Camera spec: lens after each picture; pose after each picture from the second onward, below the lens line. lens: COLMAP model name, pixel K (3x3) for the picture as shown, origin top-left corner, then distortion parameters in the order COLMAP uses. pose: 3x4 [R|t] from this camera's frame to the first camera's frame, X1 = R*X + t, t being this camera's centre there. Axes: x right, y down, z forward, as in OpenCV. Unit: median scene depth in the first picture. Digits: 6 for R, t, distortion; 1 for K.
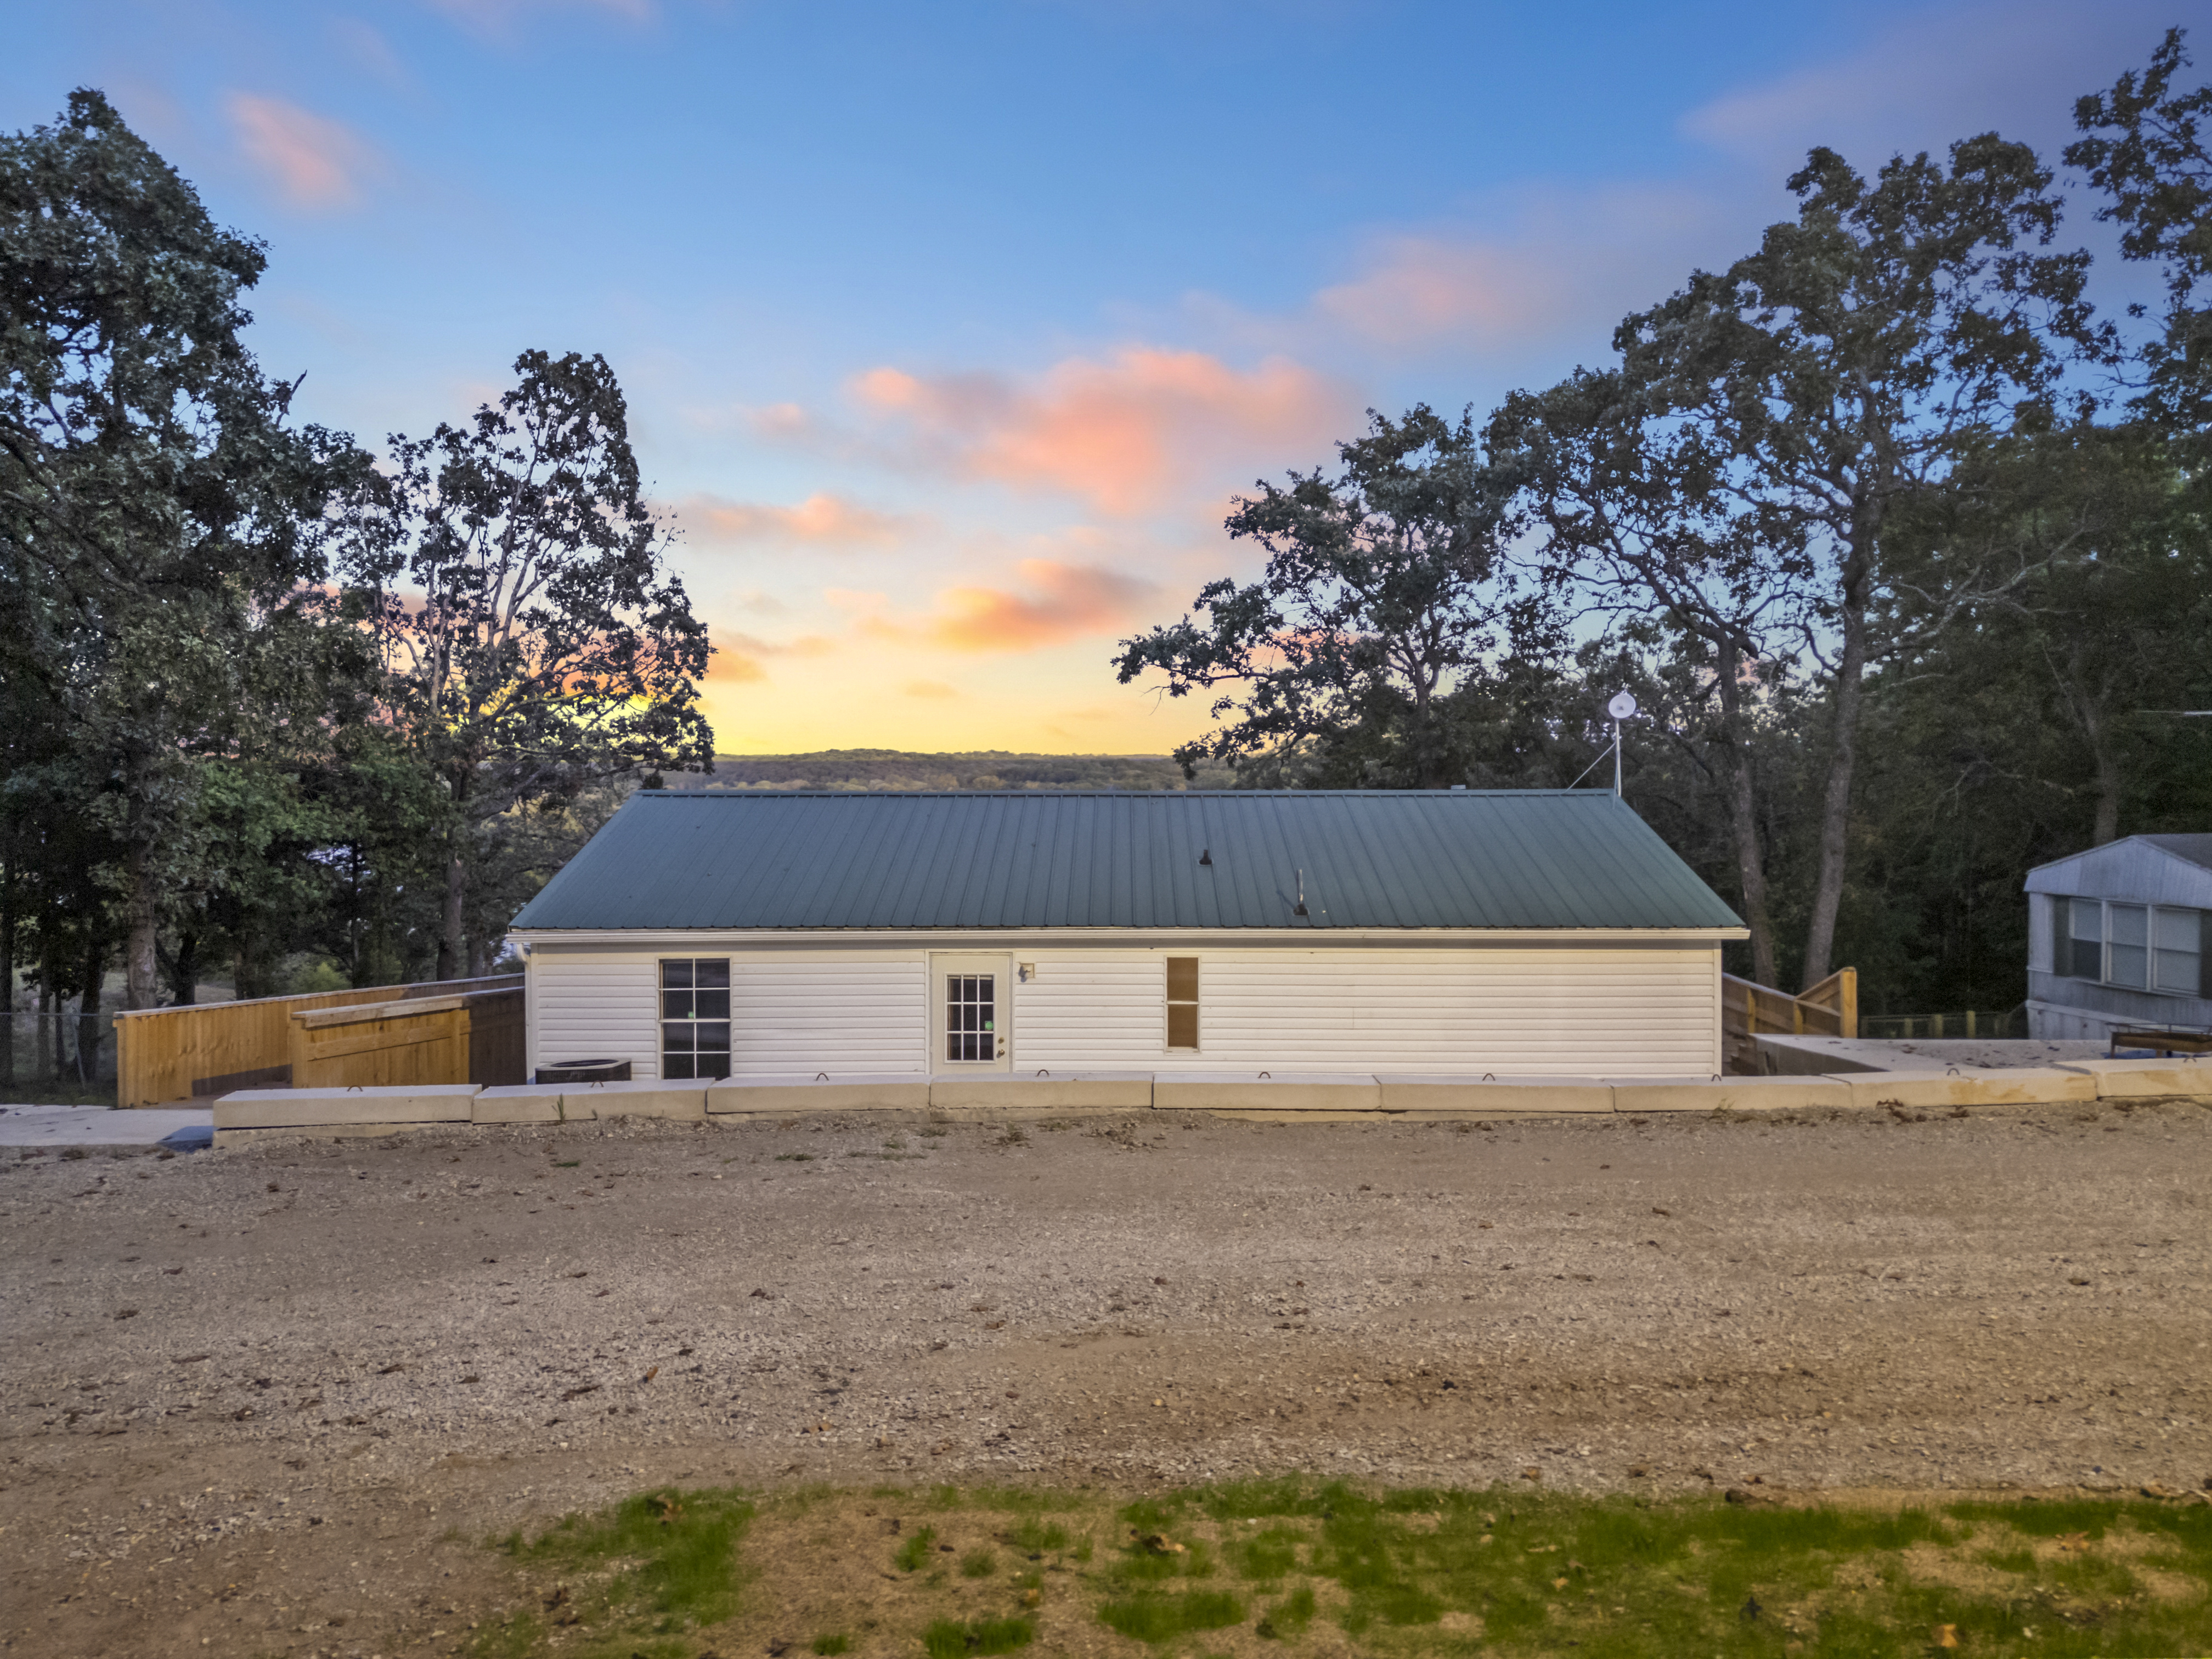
lens RADIAL K [[1553.0, 0, 1104.7], [0, 1553.0, 820.5], [0, 0, 1]] dist [0.063690, -0.054066]
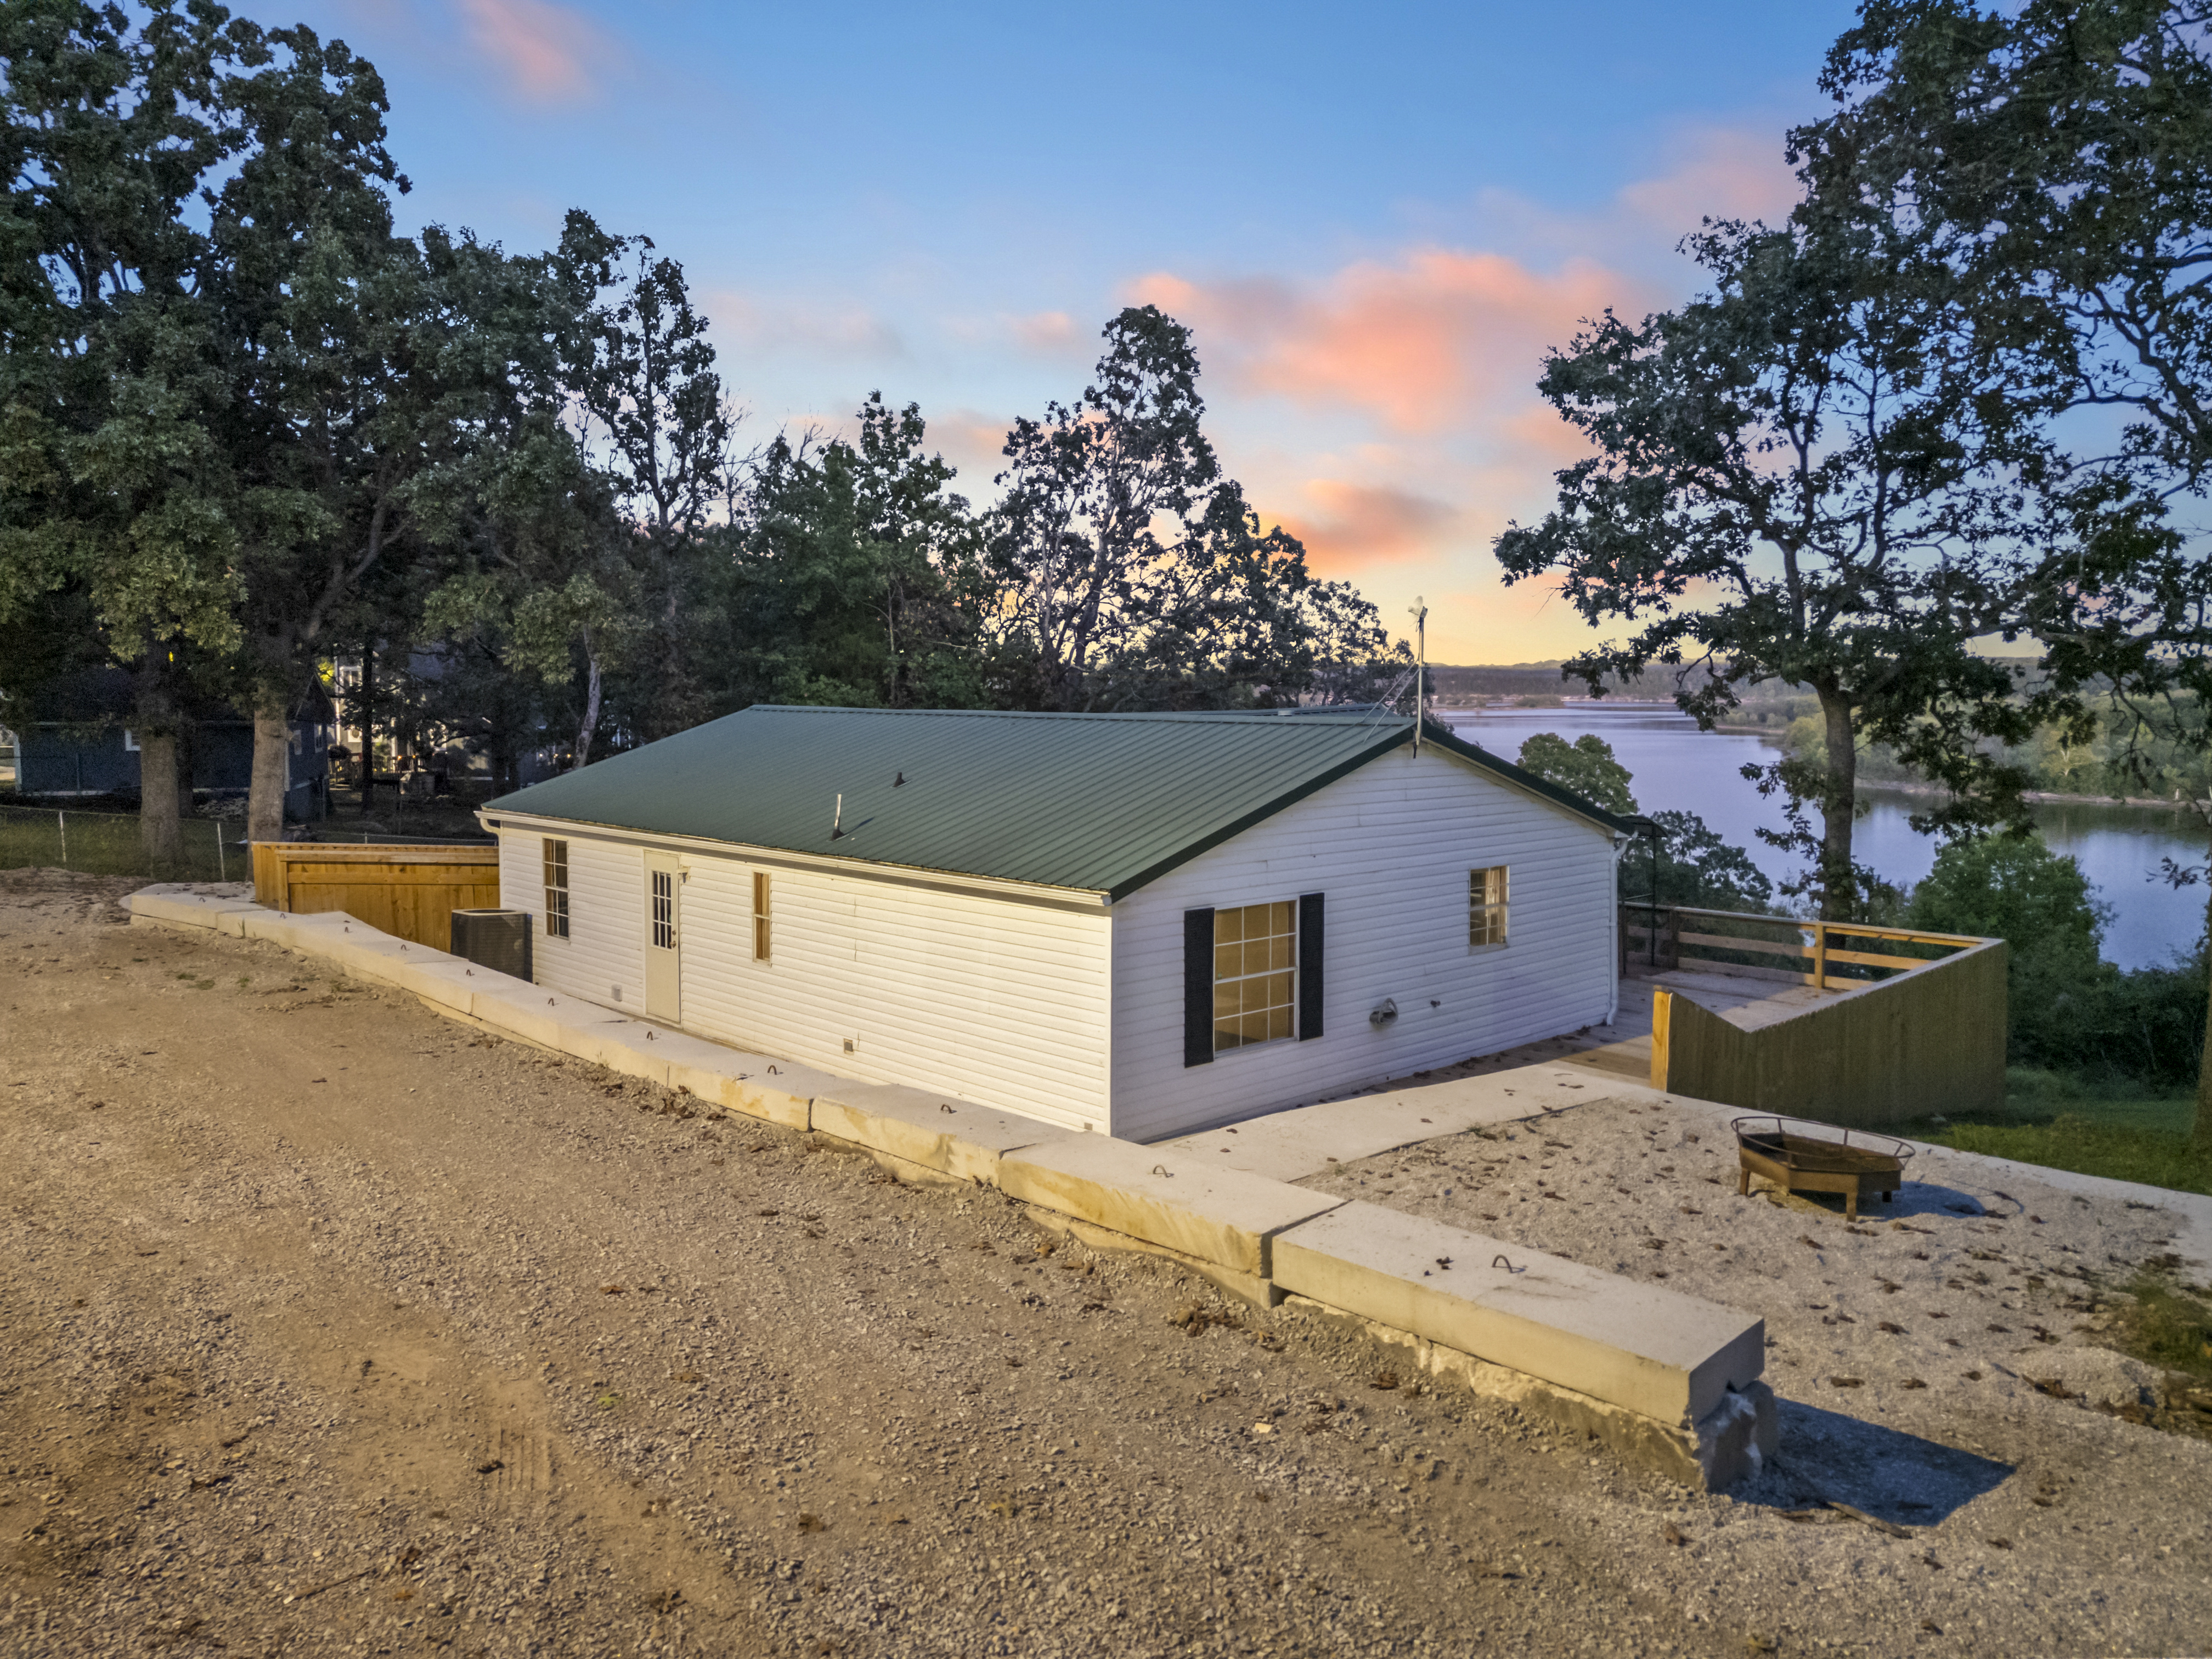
lens RADIAL K [[1541.5, 0, 1101.3], [0, 1541.5, 794.6], [0, 0, 1]] dist [0.063164, -0.052446]
pose [[0.687681, 0.048972, -0.724360, 0.949130], [-0.016622, 0.998523, 0.051726, -0.020574], [0.725823, -0.023531, 0.687479, 0.456528]]
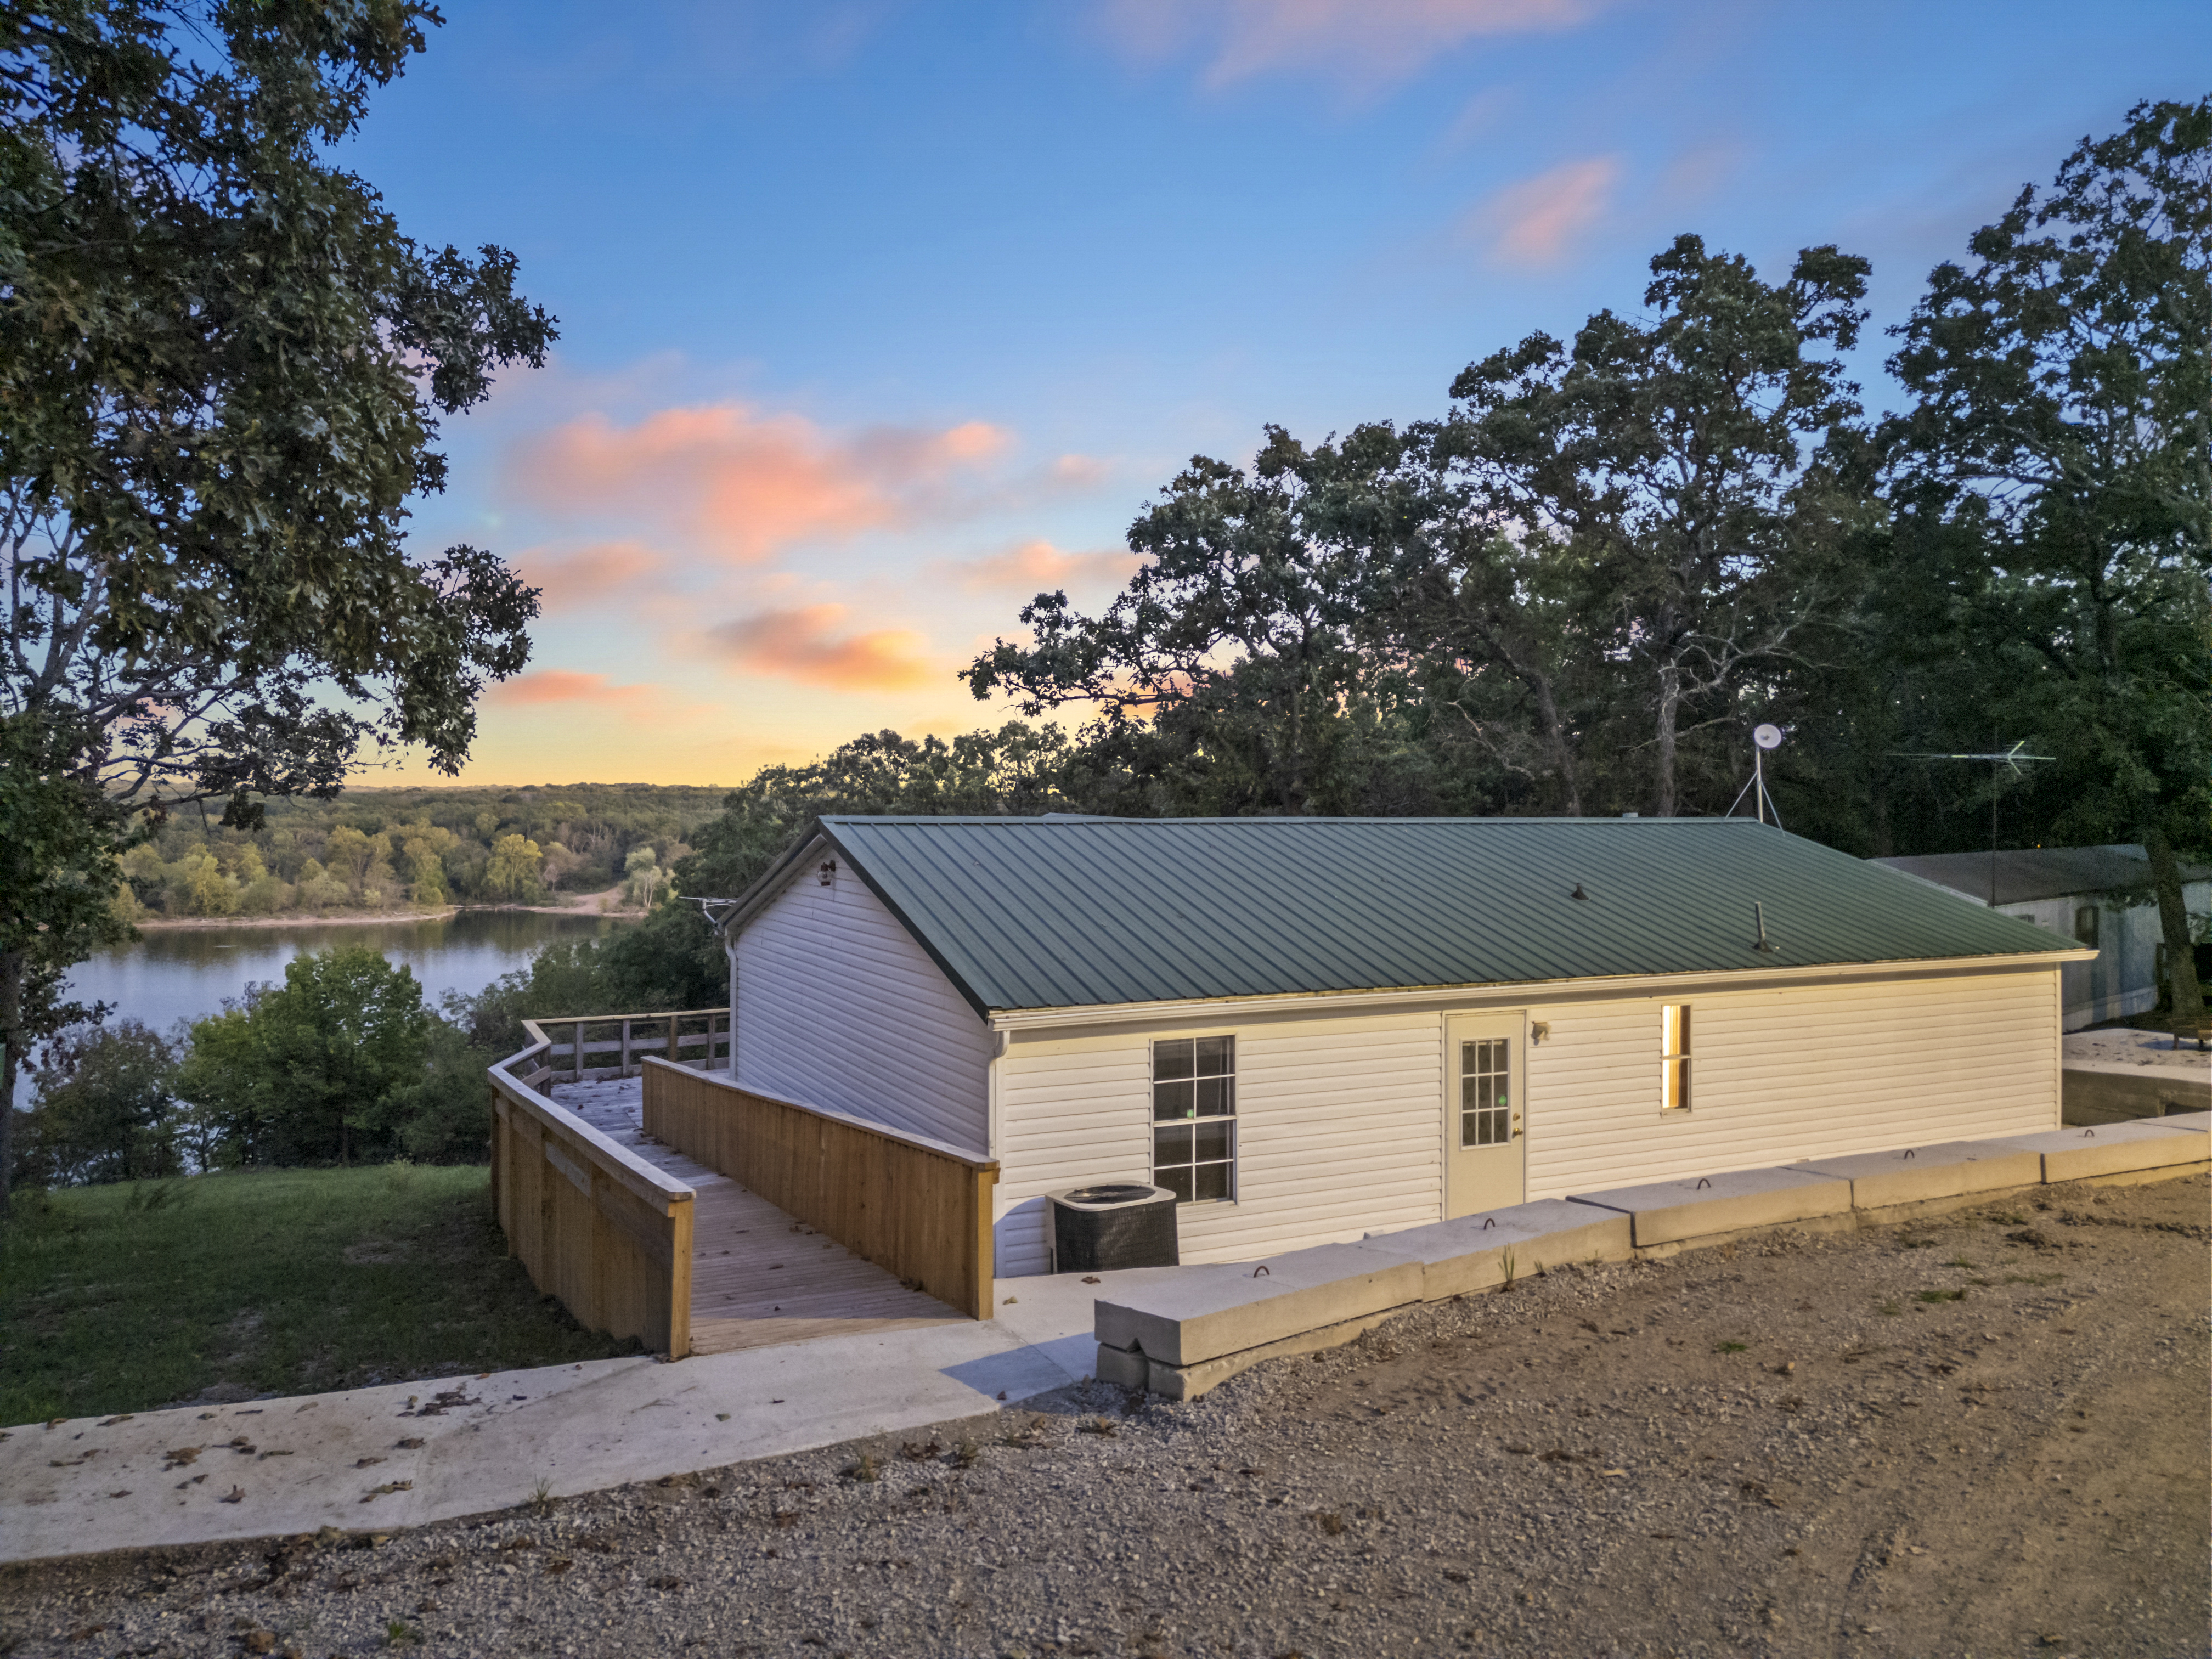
lens RADIAL K [[1553.0, 0, 1104.7], [0, 1553.0, 820.5], [0, 0, 1]] dist [0.063690, -0.054066]
pose [[0.892367, 0.002321, 0.451305, -0.636732], [0.008282, 0.999734, -0.021518, -0.000157], [-0.451235, 0.022940, 0.892110, 0.352654]]
